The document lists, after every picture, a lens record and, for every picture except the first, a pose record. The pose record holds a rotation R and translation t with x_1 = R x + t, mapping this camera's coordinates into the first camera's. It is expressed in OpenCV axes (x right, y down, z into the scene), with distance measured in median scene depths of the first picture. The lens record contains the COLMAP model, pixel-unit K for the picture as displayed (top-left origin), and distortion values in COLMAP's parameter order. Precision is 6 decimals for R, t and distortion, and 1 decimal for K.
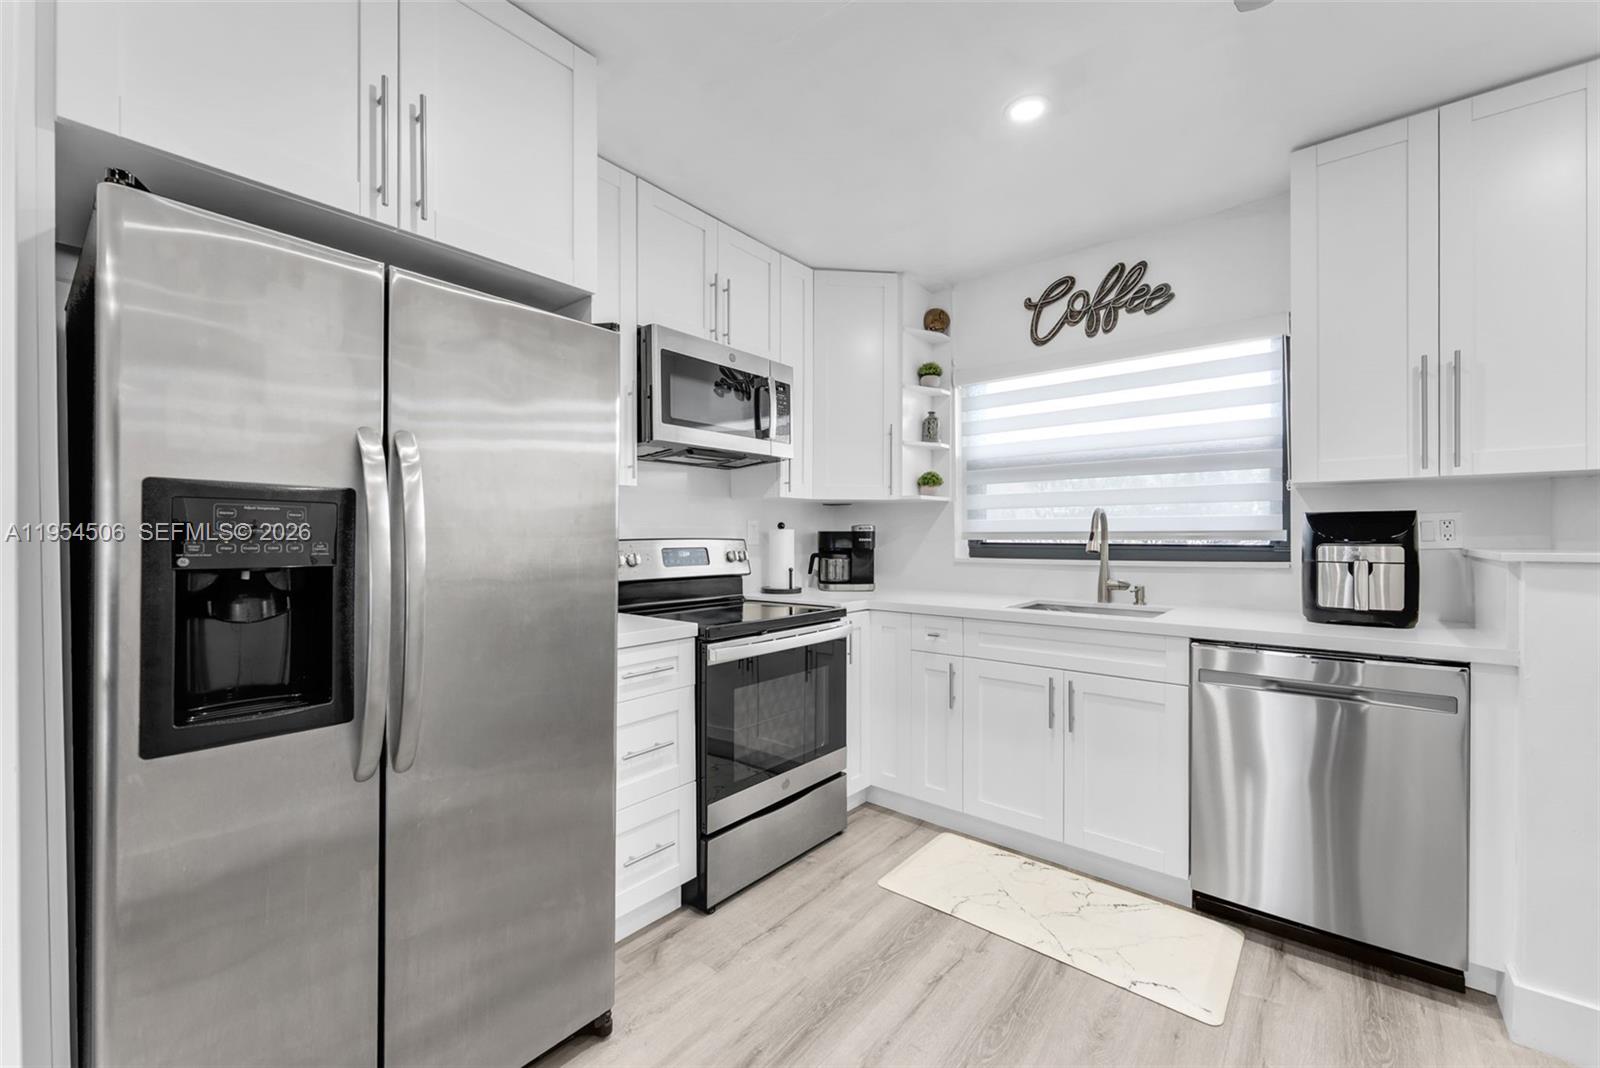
lens RADIAL K [[649.5, 0, 791.5], [0, 649.5, 536.3], [0, 0, 1]] dist [0.001015, 0.000080]
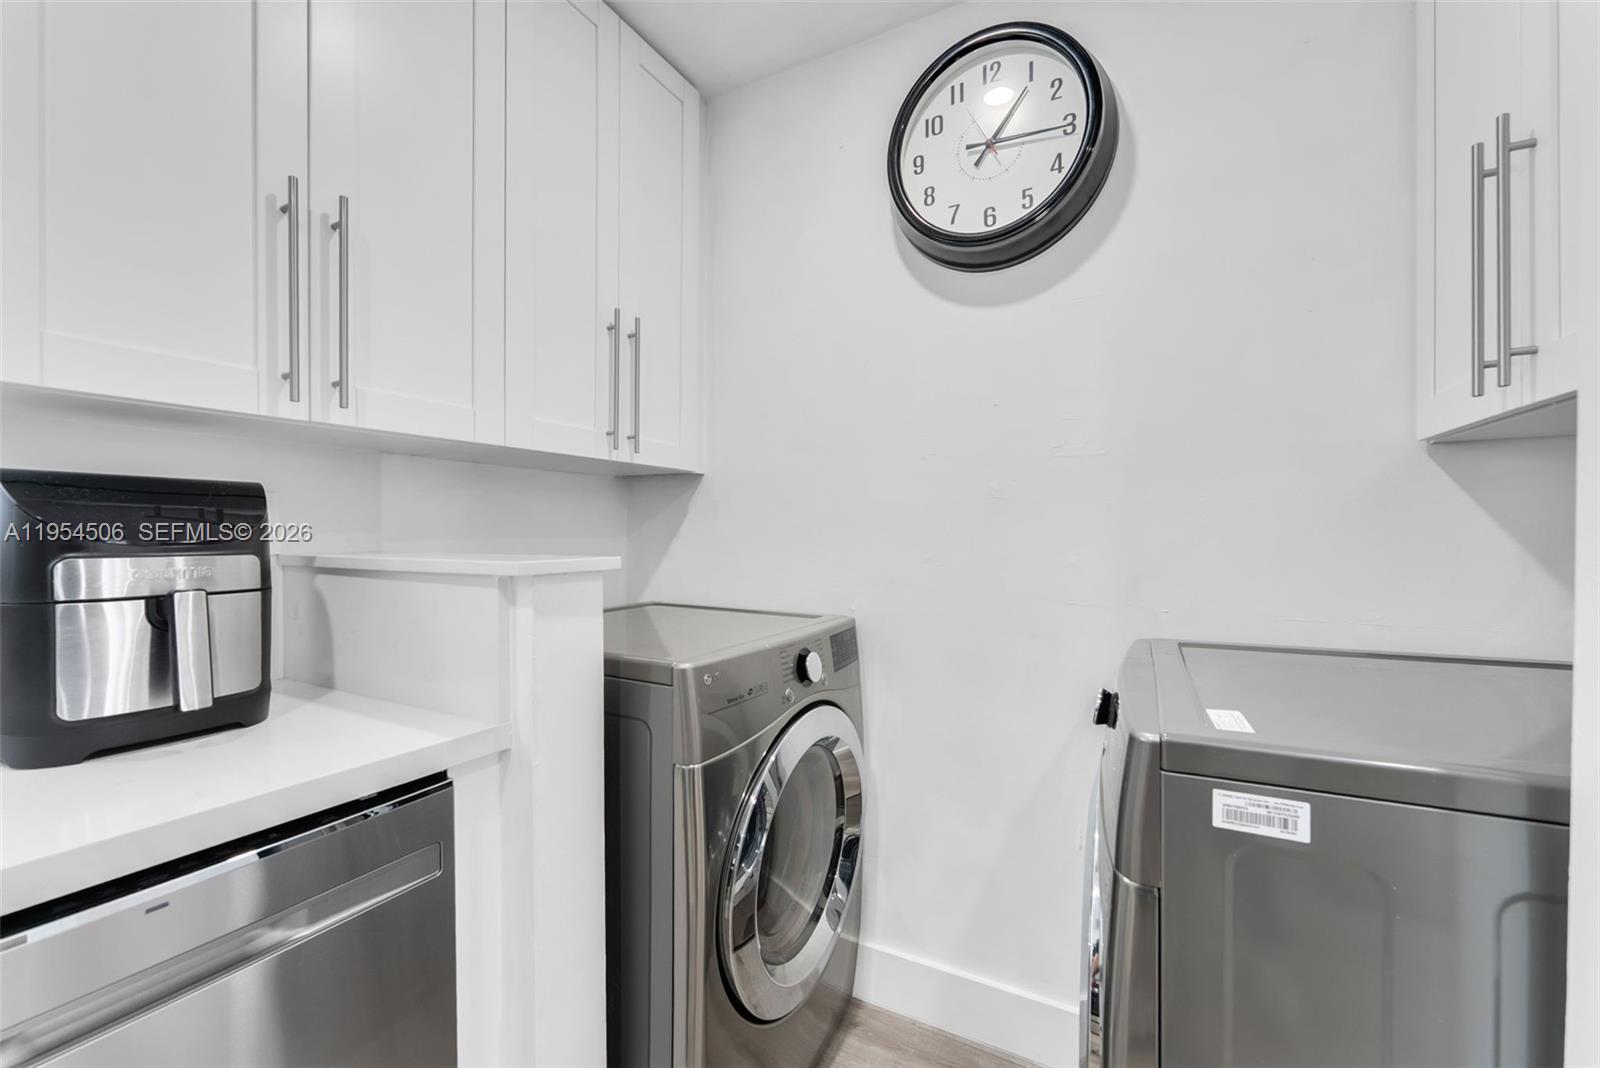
lens RADIAL K [[649.5, 0, 791.5], [0, 649.5, 536.3], [0, 0, 1]] dist [0.001015, 0.000080]
pose [[-0.195311, -0.003255, 0.980736, 0.306393], [0.000329, 0.999994, 0.003385, 0.000068], [-0.980741, 0.000984, -0.195309, 0.554794]]
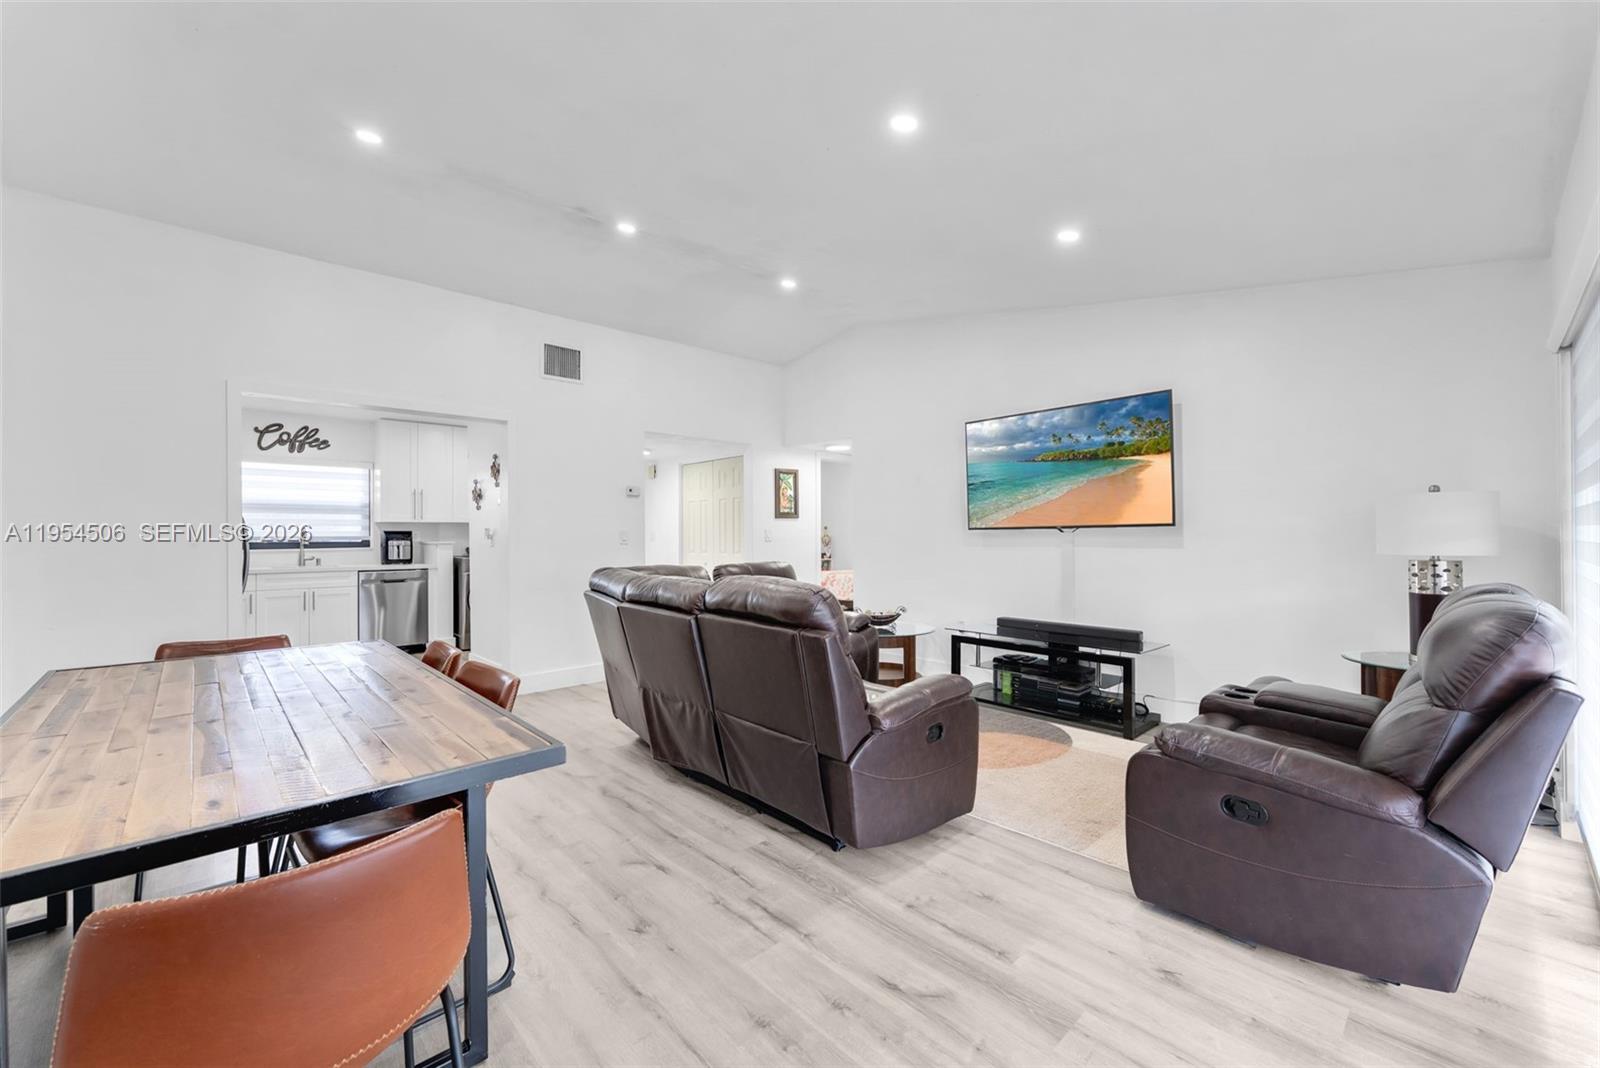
lens RADIAL K [[649.5, 0, 791.5], [0, 649.5, 536.3], [0, 0, 1]] dist [0.001015, 0.000080]
pose [[0.105981, -0.003905, 0.994360, -1.886366], [0.009216, 0.999953, 0.002944, -0.000043], [-0.994325, 0.008852, 0.106012, -1.156449]]
